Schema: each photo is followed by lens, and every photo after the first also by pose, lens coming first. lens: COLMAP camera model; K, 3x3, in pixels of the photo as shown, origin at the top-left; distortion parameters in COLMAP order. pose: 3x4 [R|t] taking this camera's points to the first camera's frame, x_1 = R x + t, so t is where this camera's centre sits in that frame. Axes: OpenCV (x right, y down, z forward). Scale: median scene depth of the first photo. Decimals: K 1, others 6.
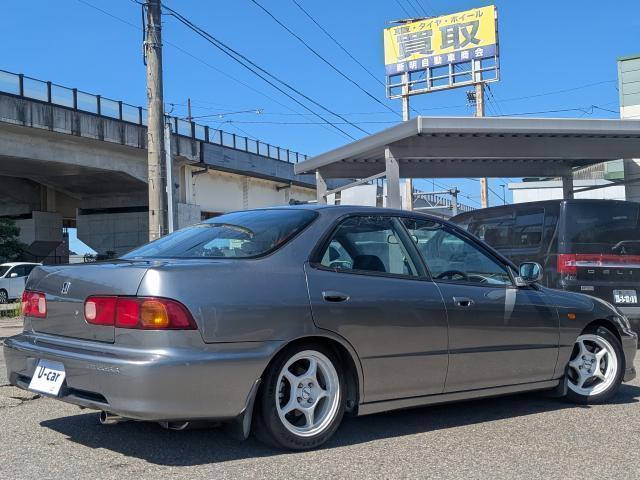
lens RADIAL K [[888.0, 0, 305.4], [0, 888.0, 221.0], [0, 0, 1]] dist [0.003047, 0.000000]
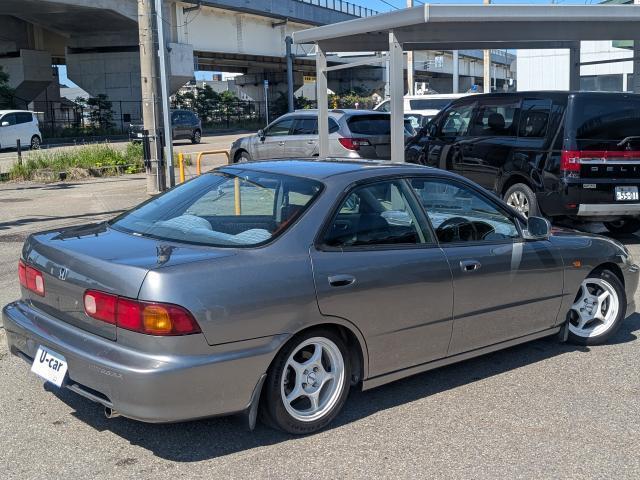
lens RADIAL K [[888.0, 0, 314.2], [0, 888.0, 240.4], [0, 0, 1]] dist [0.003047, 0.000000]
pose [[0.999867, 0.003120, 0.016004, -0.010362], [-0.006404, 0.977792, 0.209481, -0.141903], [-0.014995, -0.209556, 0.977682, 0.048828]]
